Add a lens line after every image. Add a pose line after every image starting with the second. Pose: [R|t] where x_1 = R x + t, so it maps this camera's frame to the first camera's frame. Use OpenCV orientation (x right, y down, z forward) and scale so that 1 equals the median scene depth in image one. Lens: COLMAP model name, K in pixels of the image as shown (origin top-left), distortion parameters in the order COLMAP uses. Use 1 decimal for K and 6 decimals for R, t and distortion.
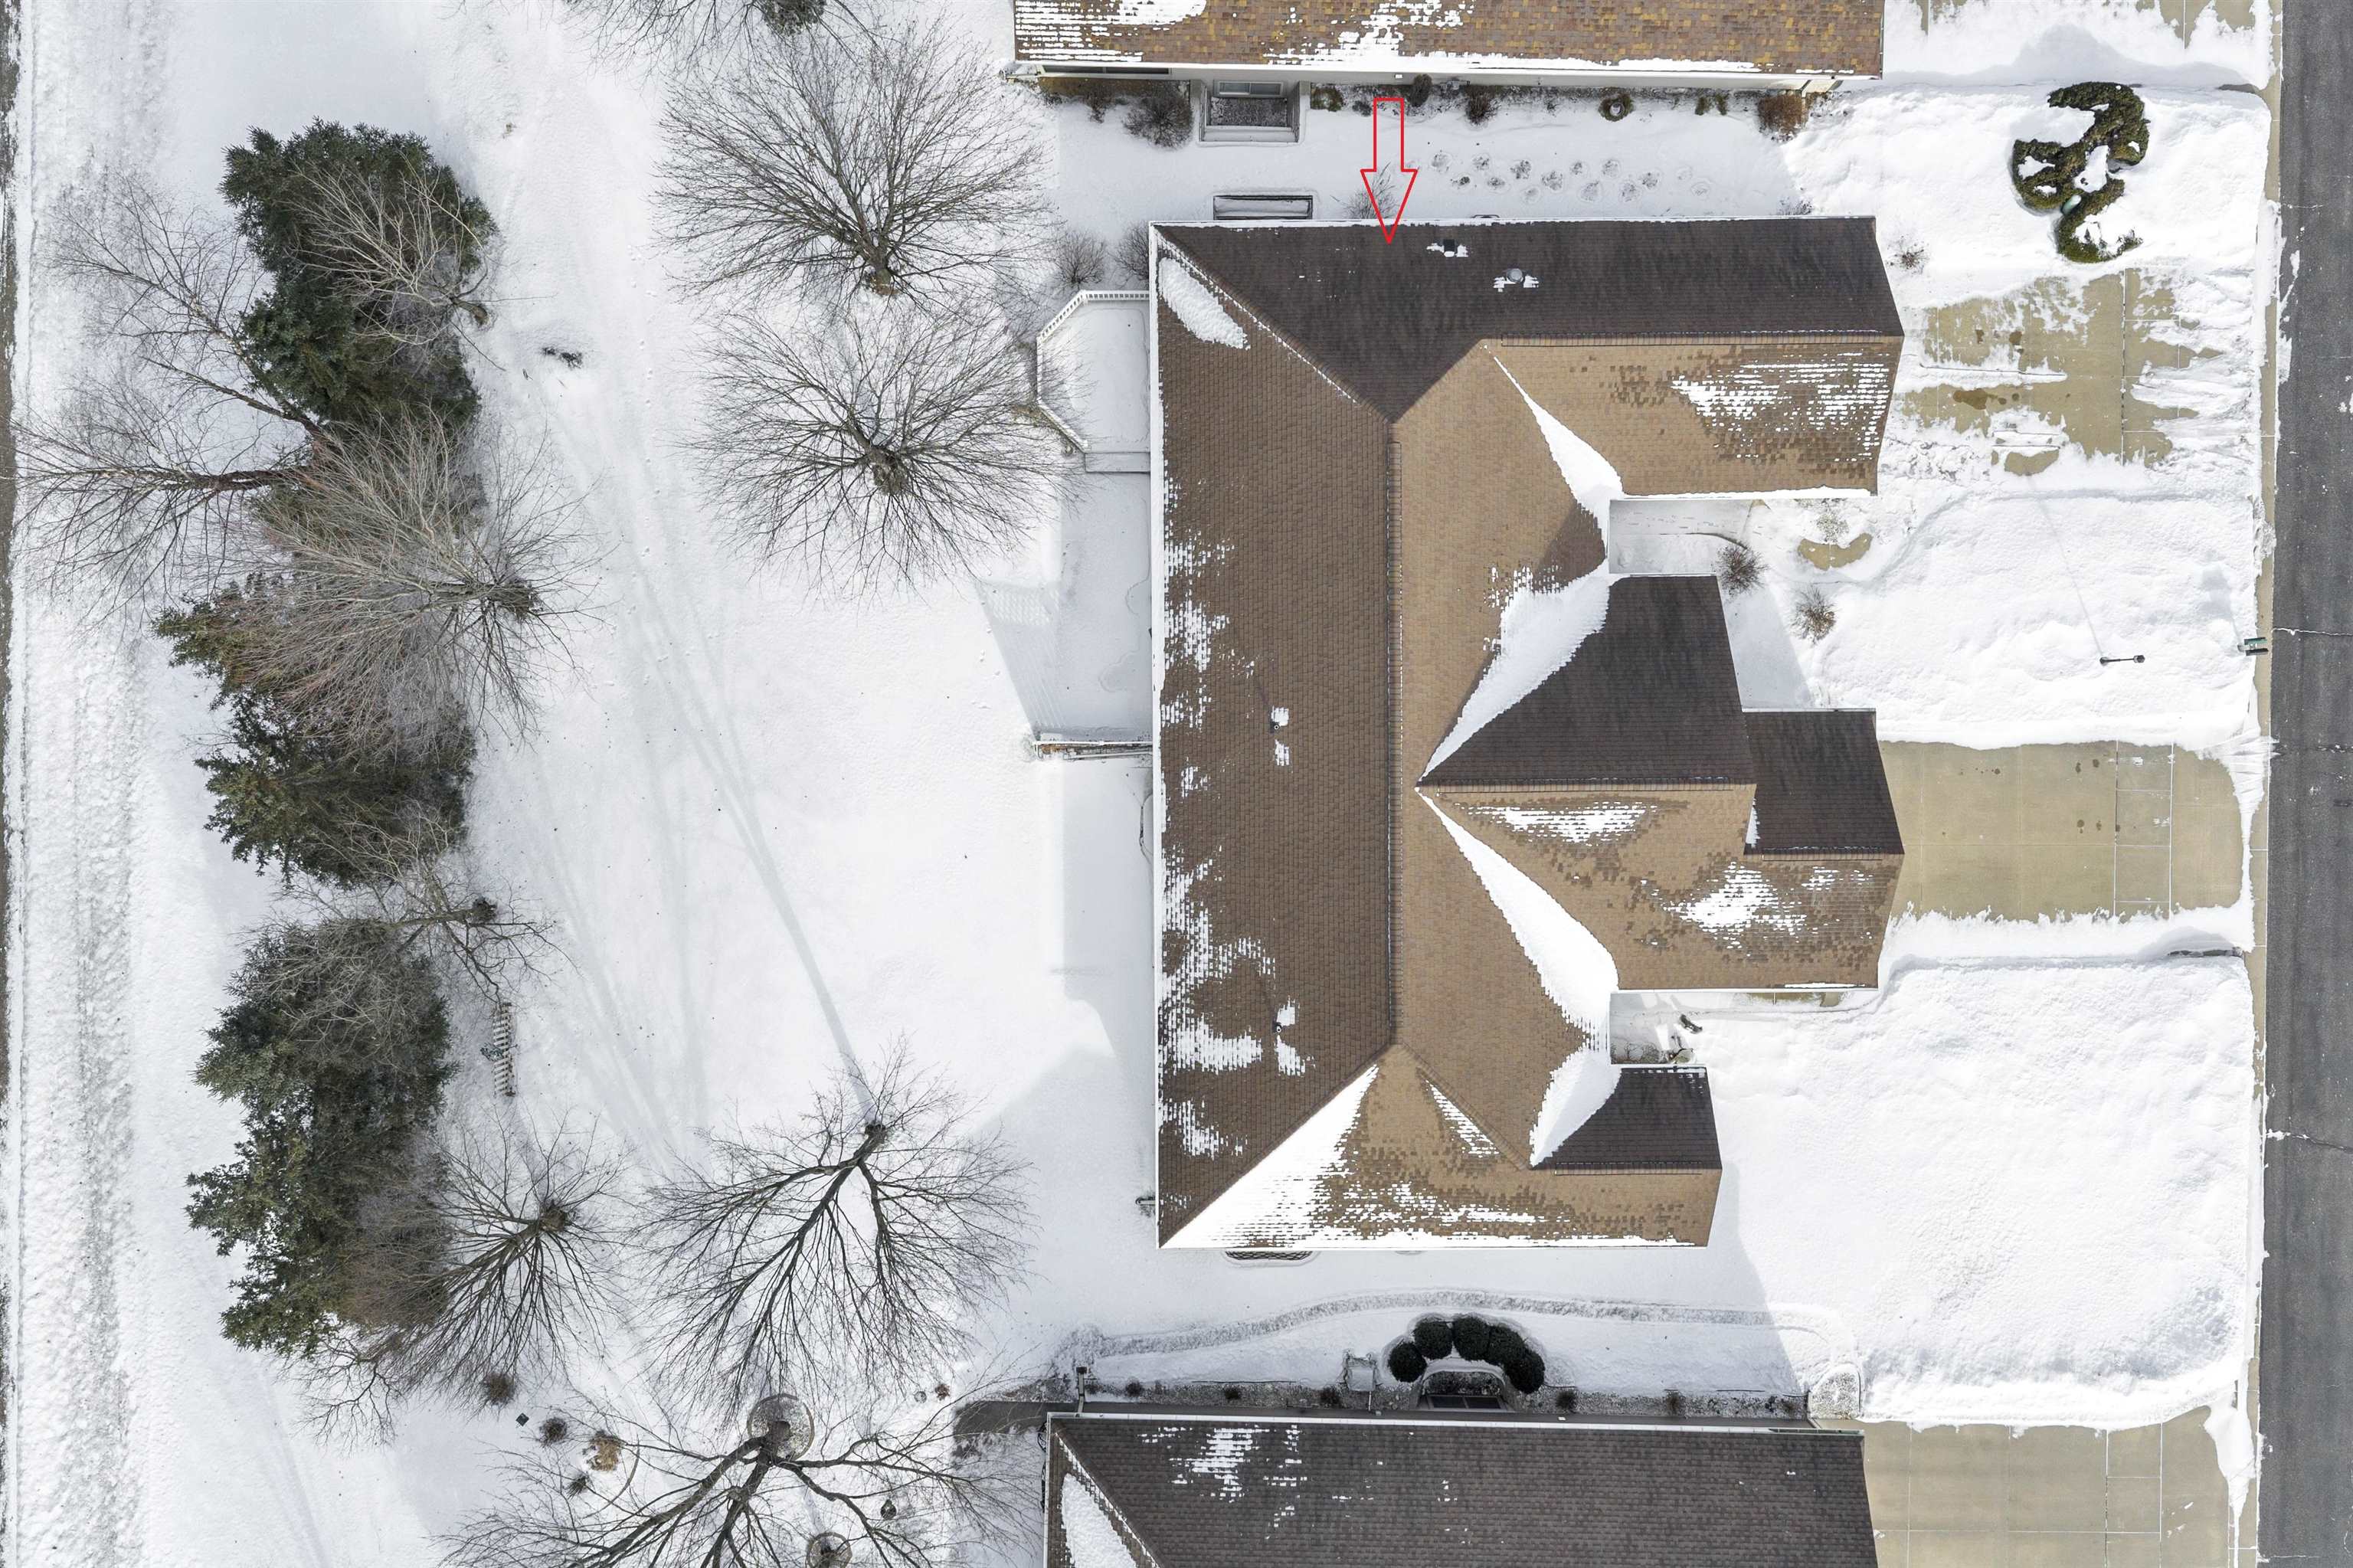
lens RADIAL K [[1937.7, 0, 1201.3], [0, 1937.7, 780.7], [0, 0, 1]] dist [0.020115, -0.031334]
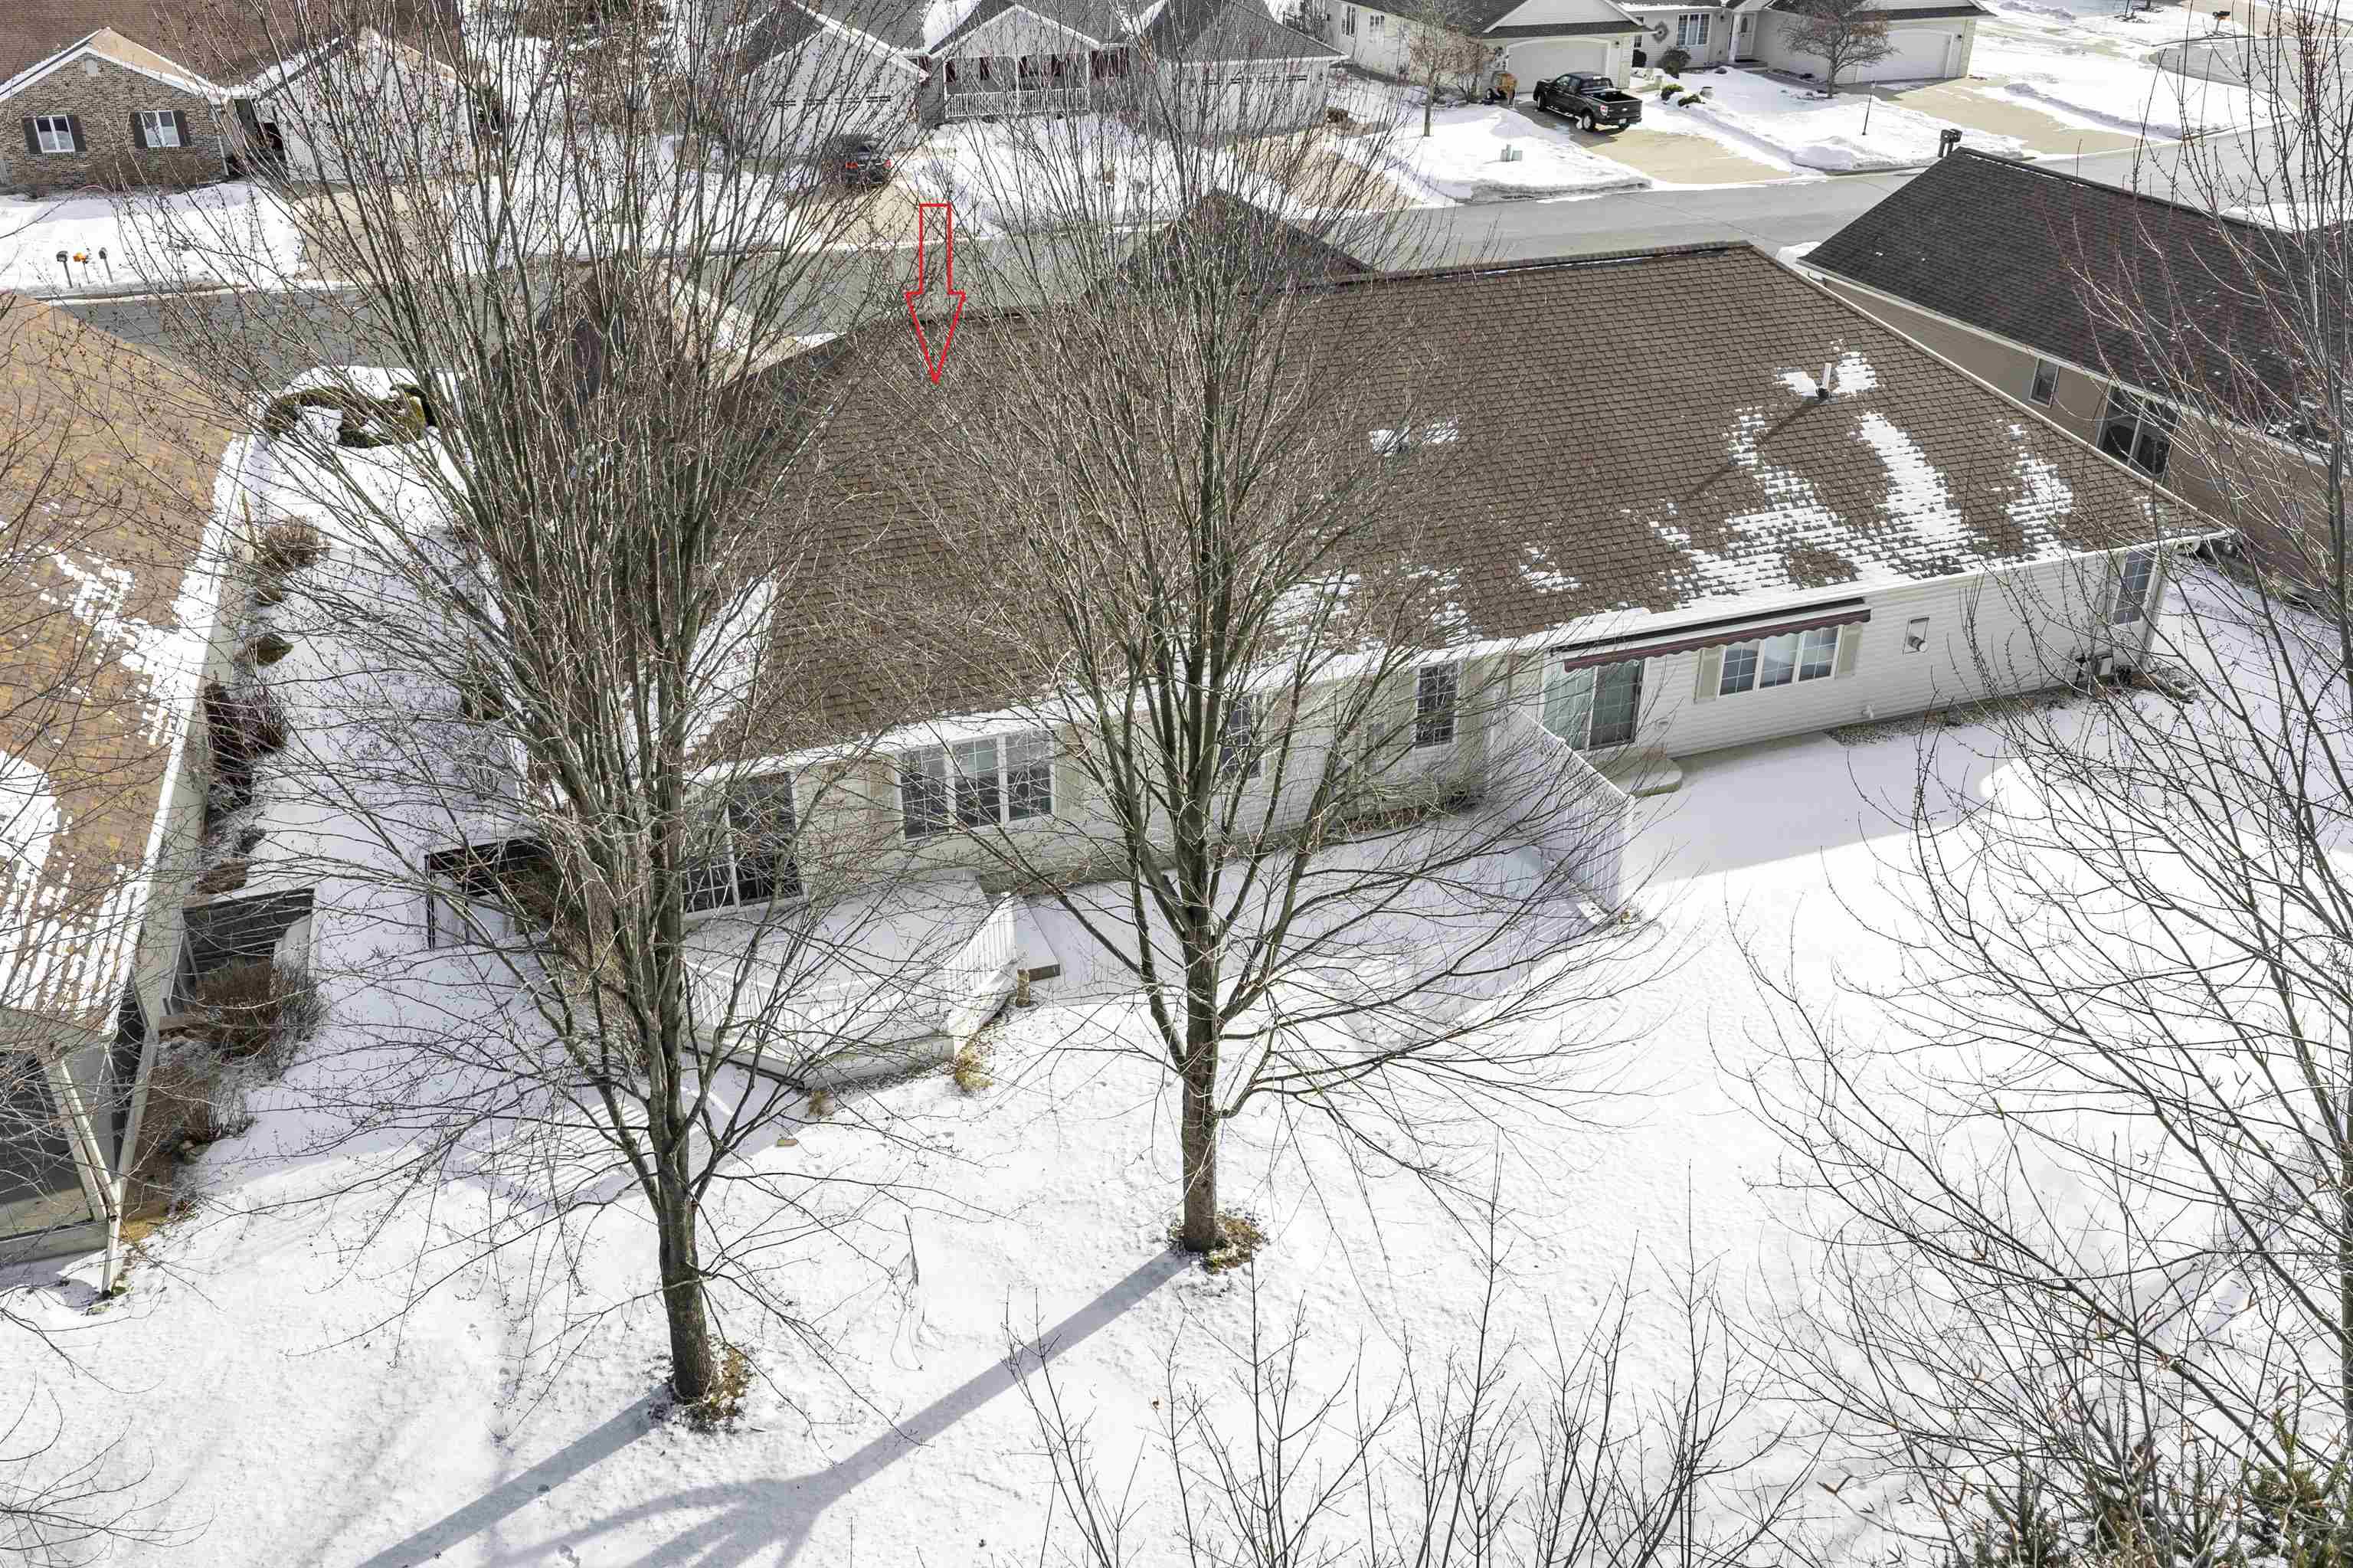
lens RADIAL K [[1937.7, 0, 1201.3], [0, 1937.7, 780.7], [0, 0, 1]] dist [0.020115, -0.031334]
pose [[-0.347015, -0.428699, 0.834145, -0.467571], [0.937798, -0.168789, 0.303389, -0.276086], [0.010732, 0.887540, 0.460605, 0.784574]]
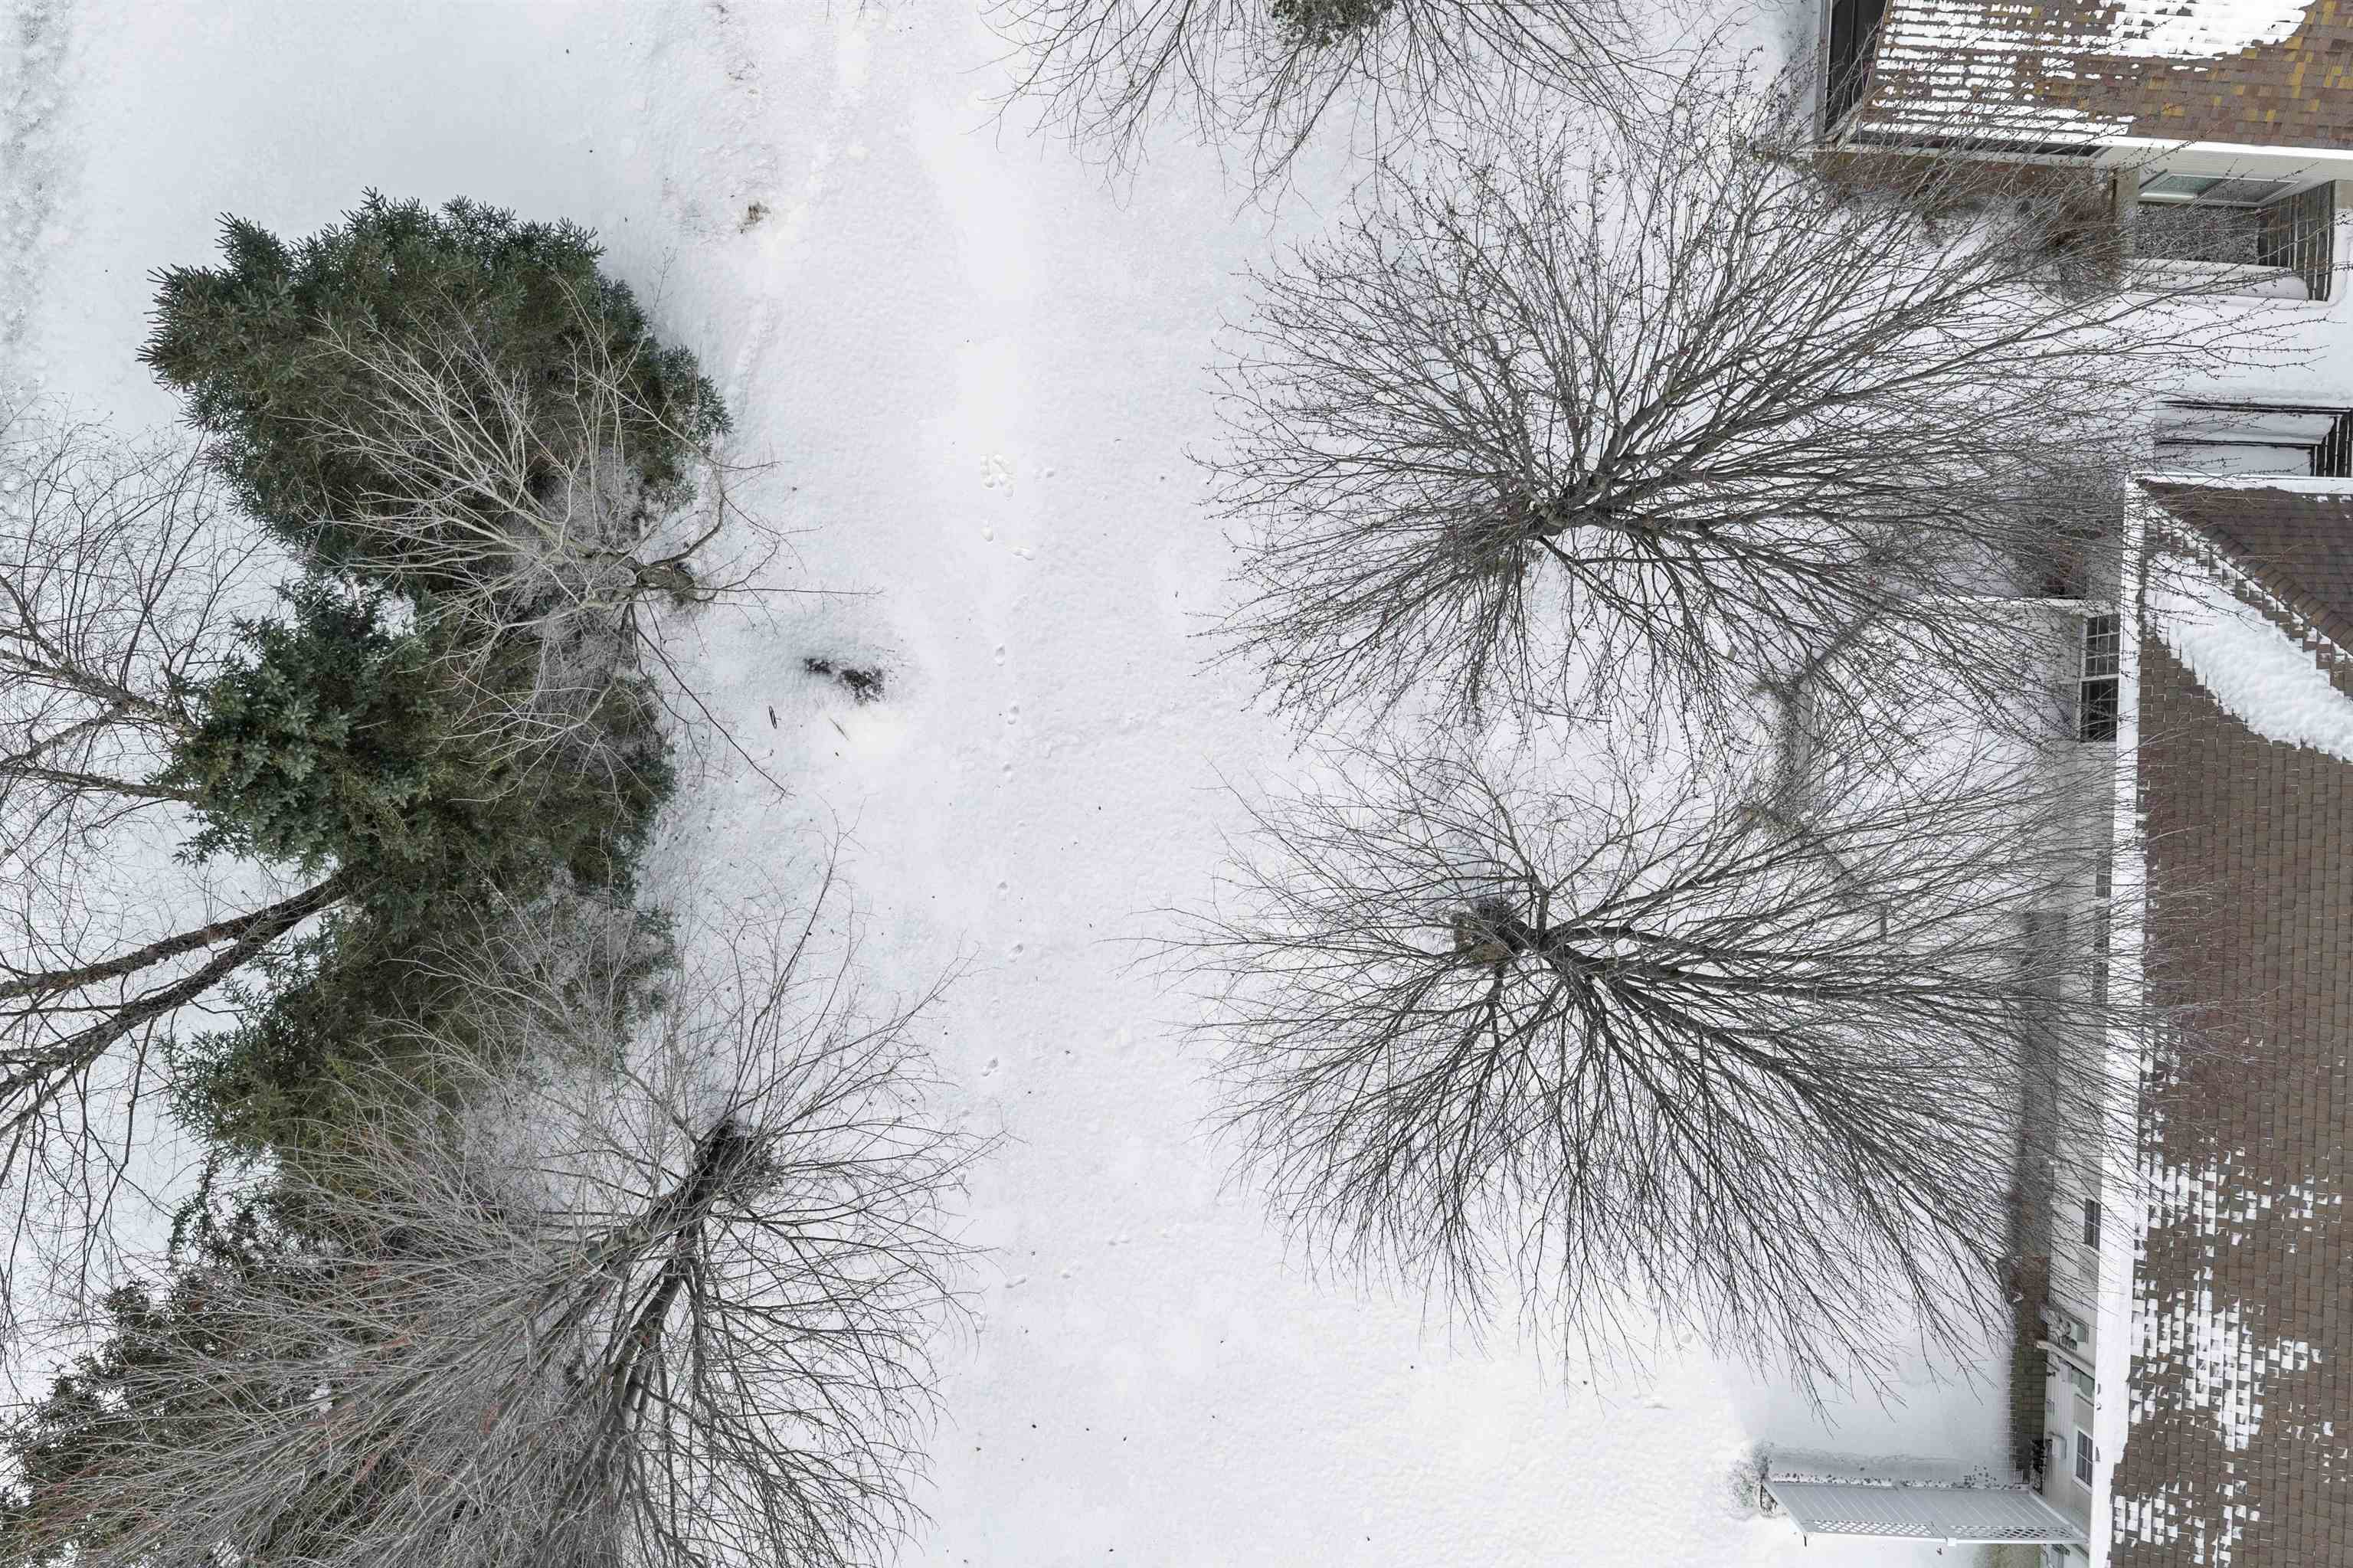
lens RADIAL K [[1937.7, 0, 1201.3], [0, 1937.7, 780.7], [0, 0, 1]] dist [0.020115, -0.031334]
pose [[0.999284, 0.036263, 0.010757, -0.255021], [-0.036181, 0.999316, -0.007642, -0.201815], [-0.011027, 0.007247, 0.999913, 0.531354]]
